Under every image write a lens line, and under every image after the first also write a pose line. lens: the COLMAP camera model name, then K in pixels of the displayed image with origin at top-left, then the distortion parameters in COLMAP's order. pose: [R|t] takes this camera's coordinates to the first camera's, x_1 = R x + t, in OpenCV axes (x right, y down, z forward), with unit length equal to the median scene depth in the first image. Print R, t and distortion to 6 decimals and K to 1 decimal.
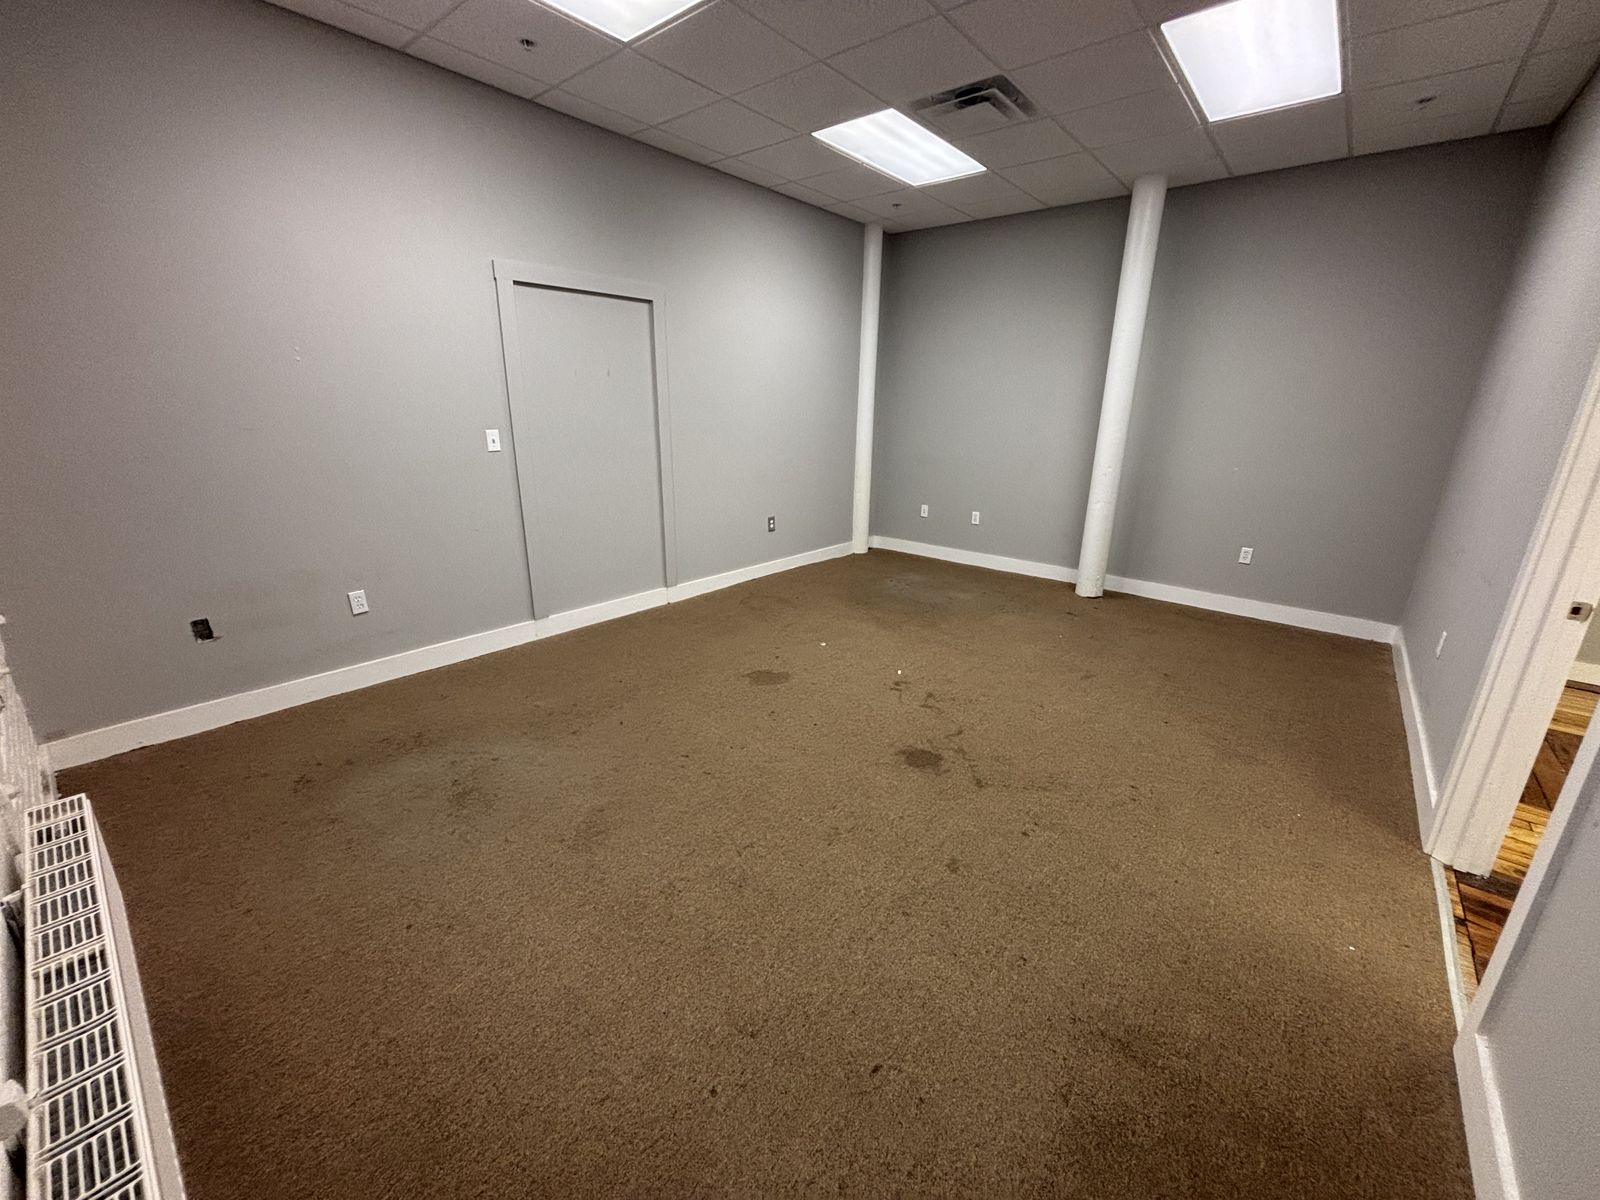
lens RADIAL K [[639.9, 0, 798.0], [0, 639.9, 591.7], [0, 0, 1]] dist [0.003981, -0.002495]
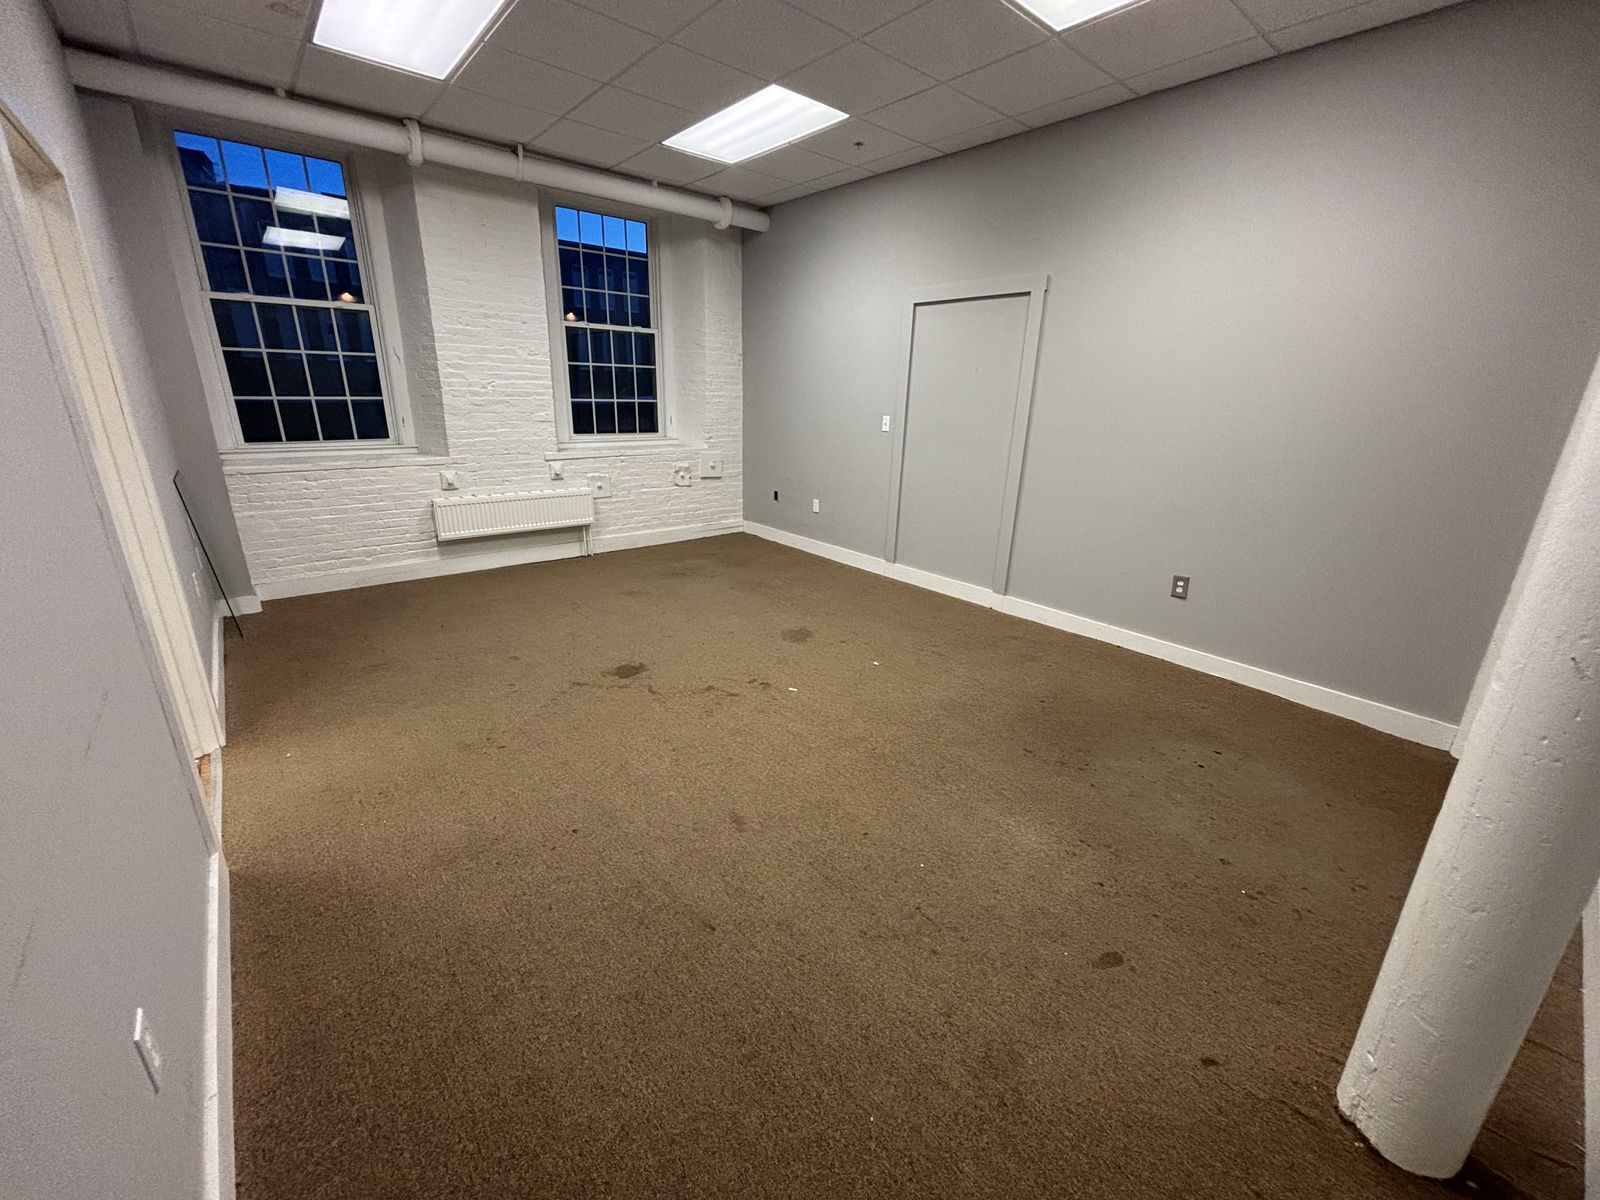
lens RADIAL K [[639.9, 0, 801.2], [0, 639.9, 595.5], [0, 0, 1]] dist [0.003981, -0.002495]
pose [[-0.165688, 0.274543, -0.947193, 0.878973], [-0.310540, 0.897082, 0.314340, -0.249716], [0.936009, 0.346223, -0.063379, 0.933578]]
